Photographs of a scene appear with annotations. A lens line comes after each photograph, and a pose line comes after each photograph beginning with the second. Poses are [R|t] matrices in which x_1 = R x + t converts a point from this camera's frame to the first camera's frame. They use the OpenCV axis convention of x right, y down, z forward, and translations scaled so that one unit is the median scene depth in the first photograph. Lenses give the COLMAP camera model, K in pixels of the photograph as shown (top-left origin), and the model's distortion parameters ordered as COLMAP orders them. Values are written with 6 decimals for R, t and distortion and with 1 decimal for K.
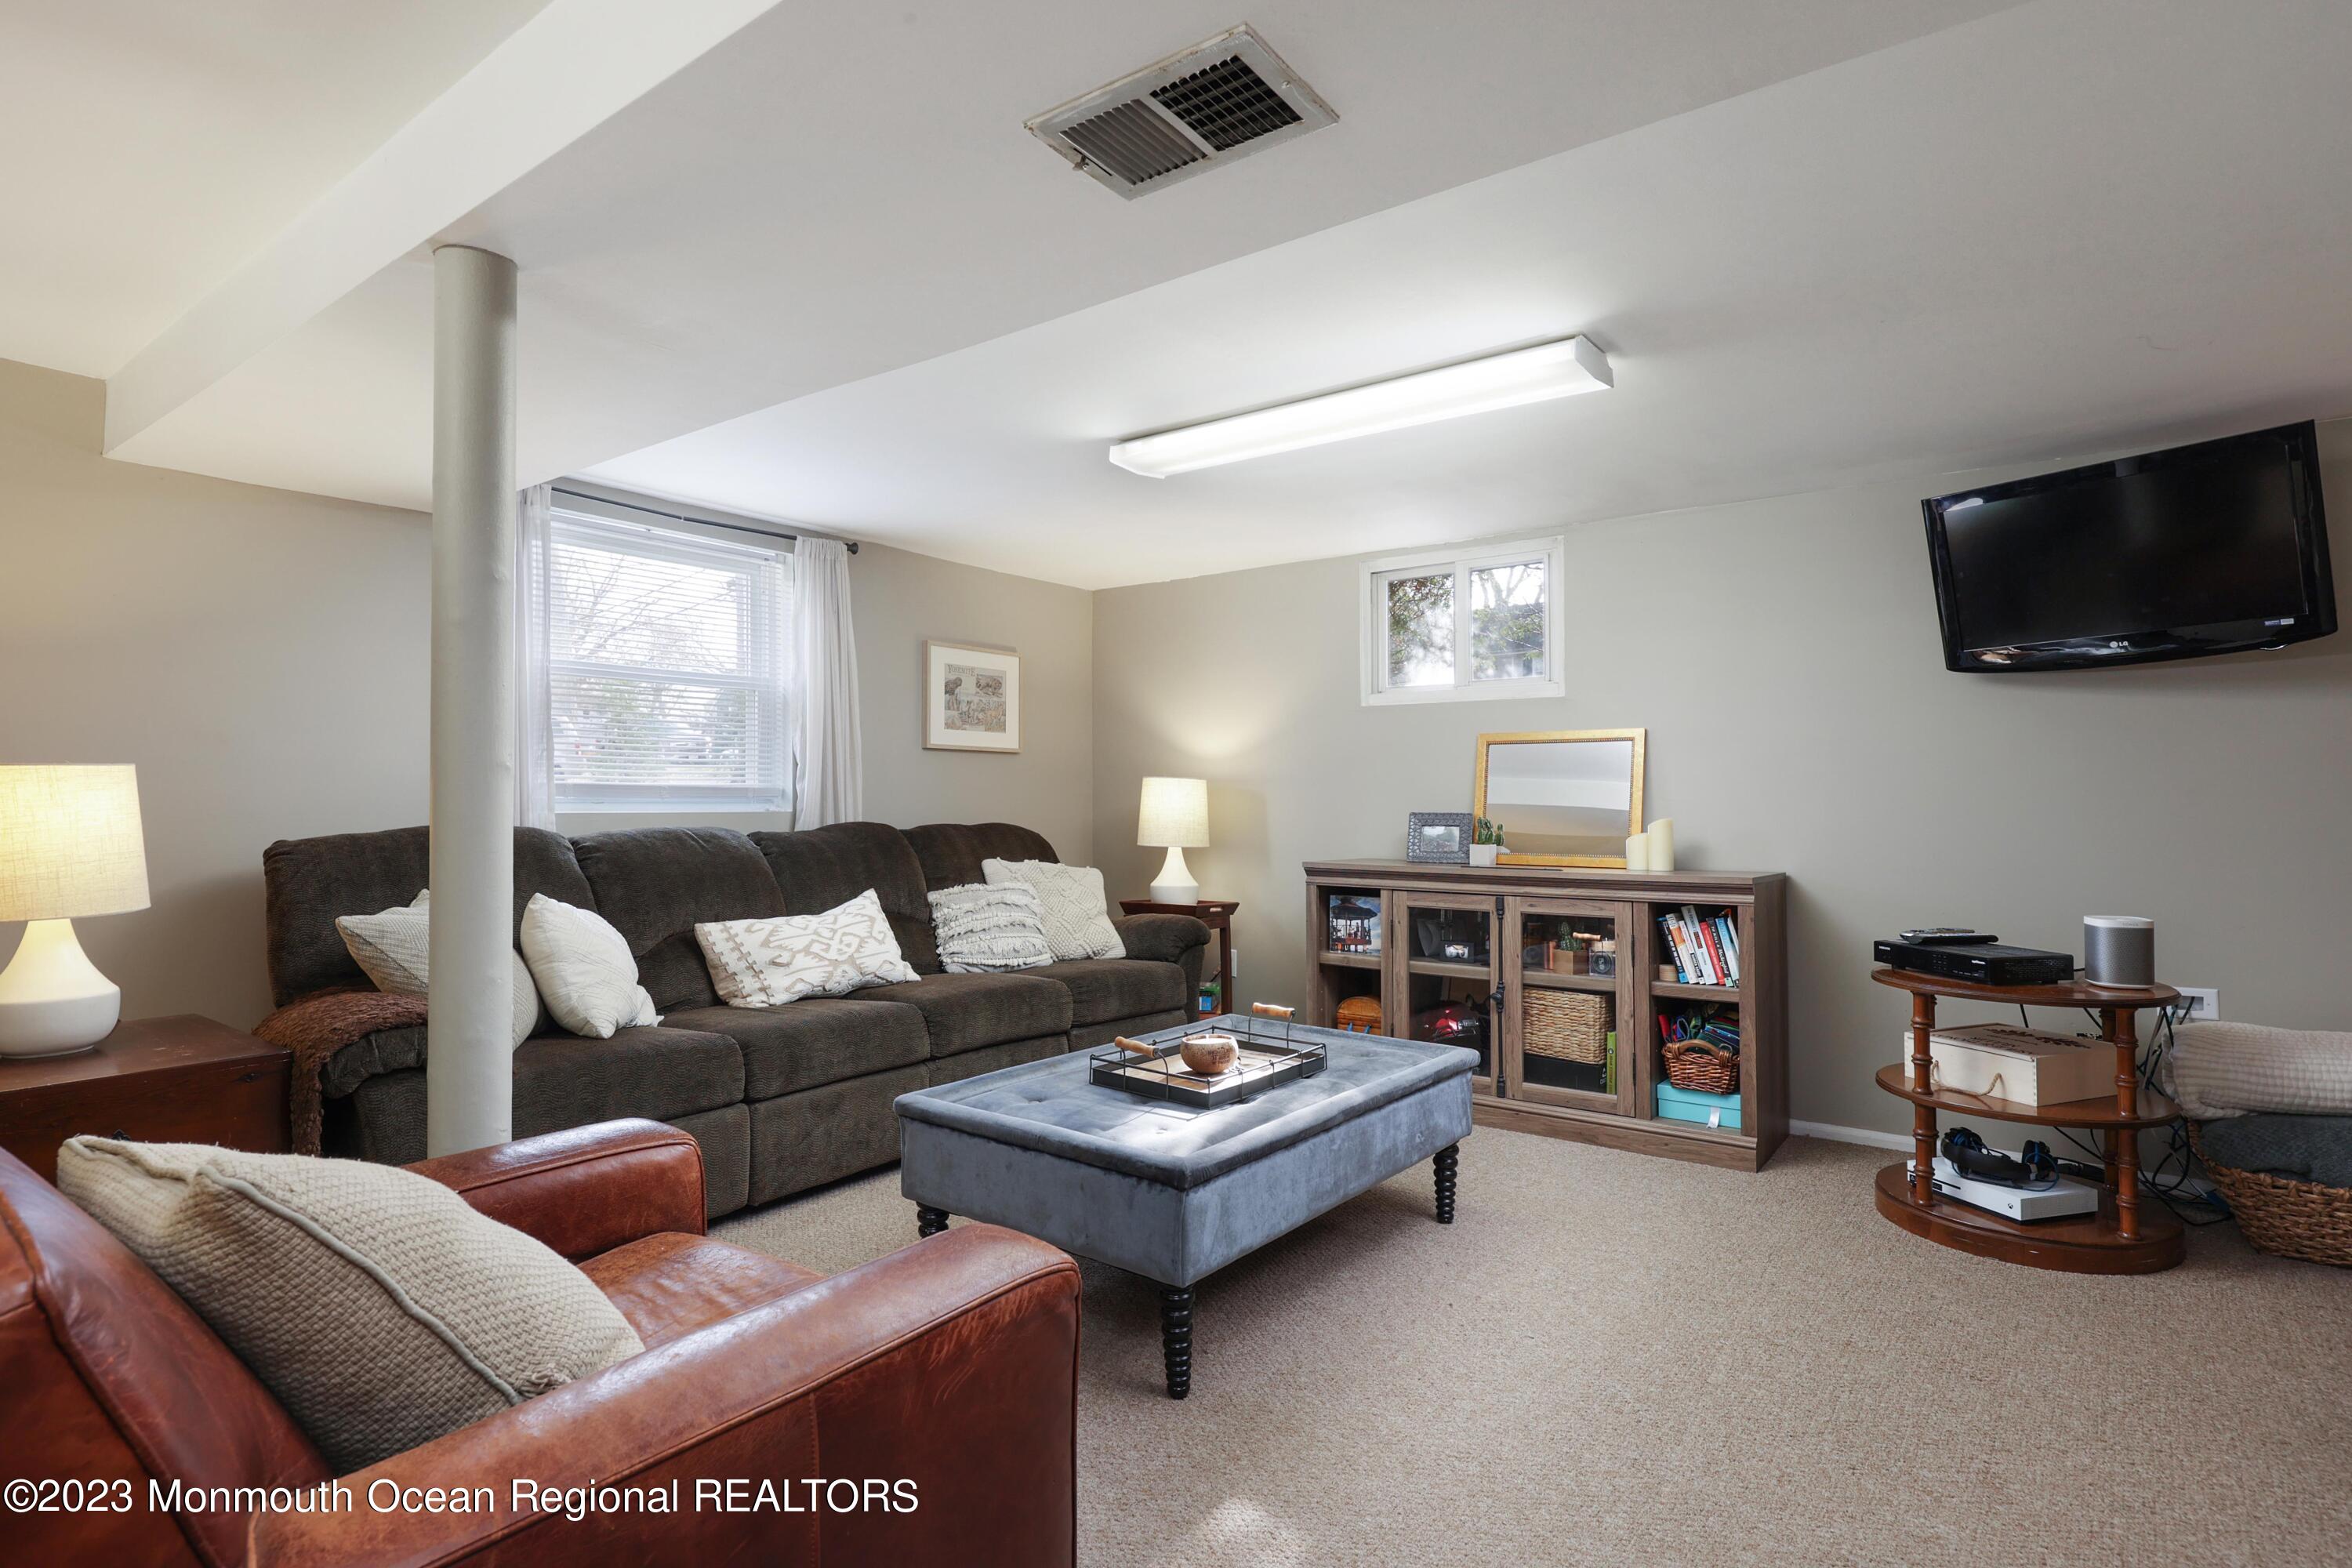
lens RADIAL K [[1206.2, 0, 1160.5], [0, 1206.2, 787.8], [0, 0, 1]] dist [0.003873, -0.001605]
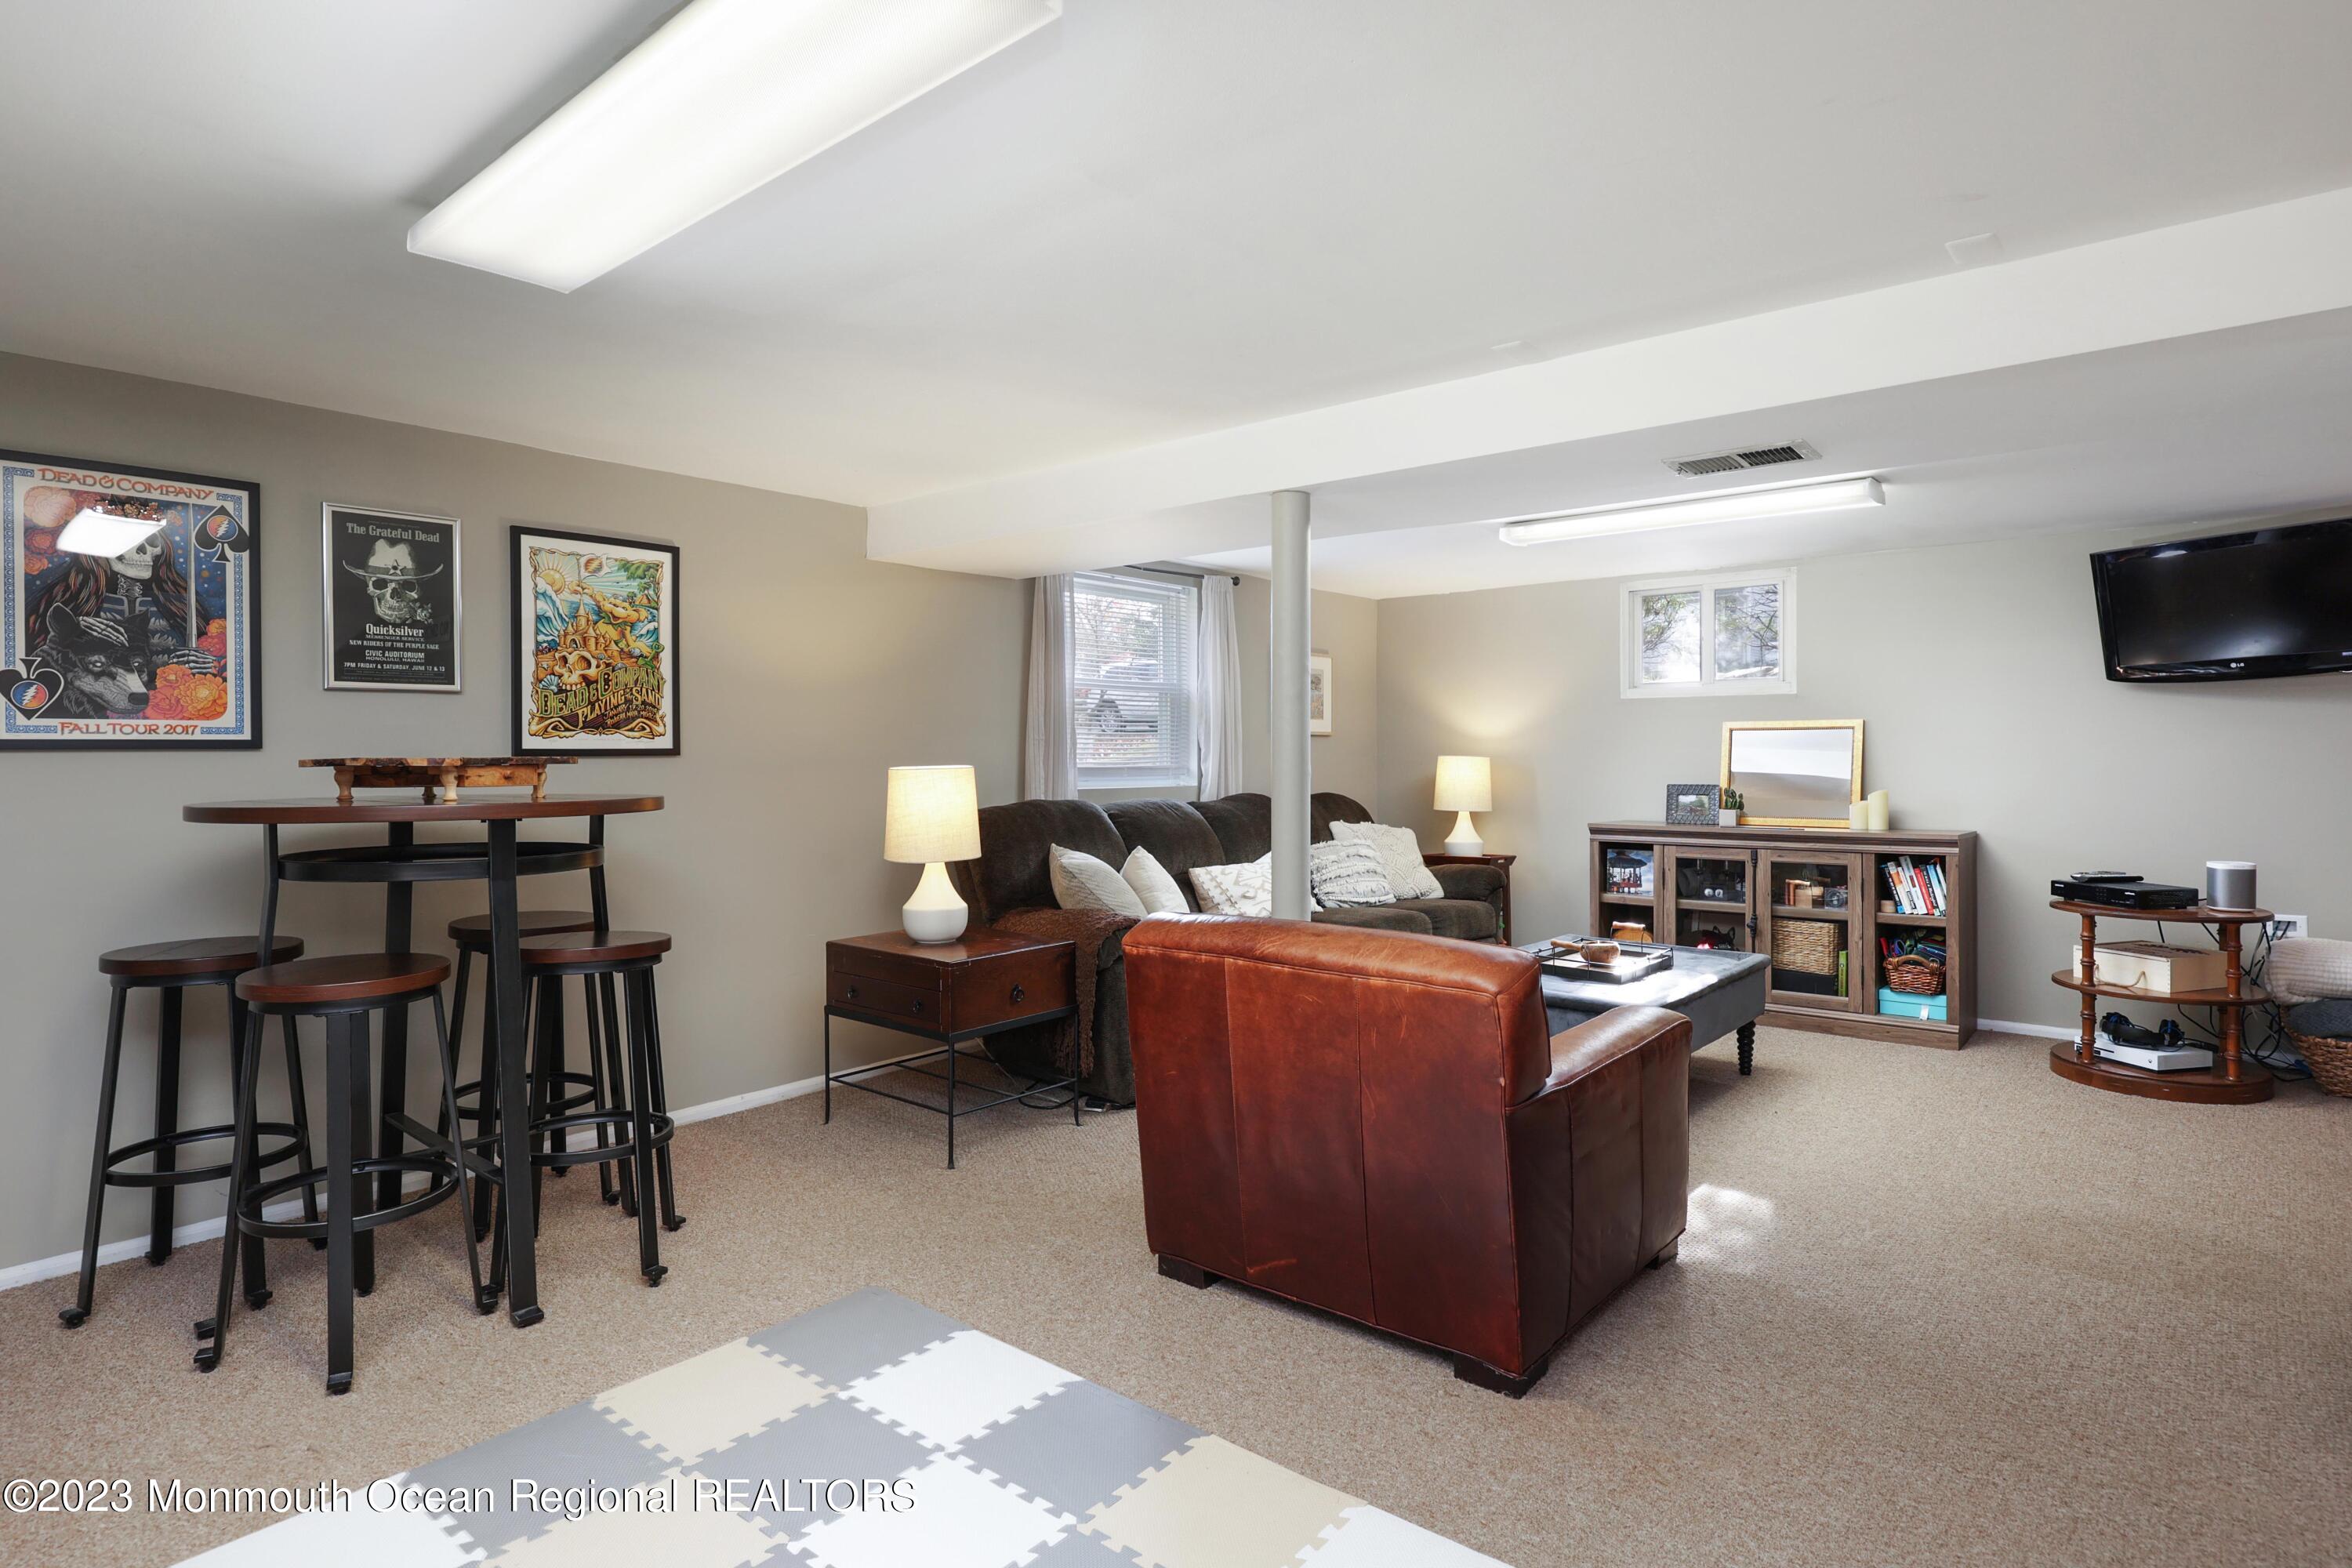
lens RADIAL K [[1256.3, 0, 1183.2], [0, 1256.3, 777.7], [0, 0, 1]] dist [-0.005683, 0.001203]
pose [[0.999077, -0.003184, -0.042832, -0.315974], [0.004363, 0.999613, 0.027472, -0.031820], [0.042728, -0.027634, 0.998705, -0.438107]]
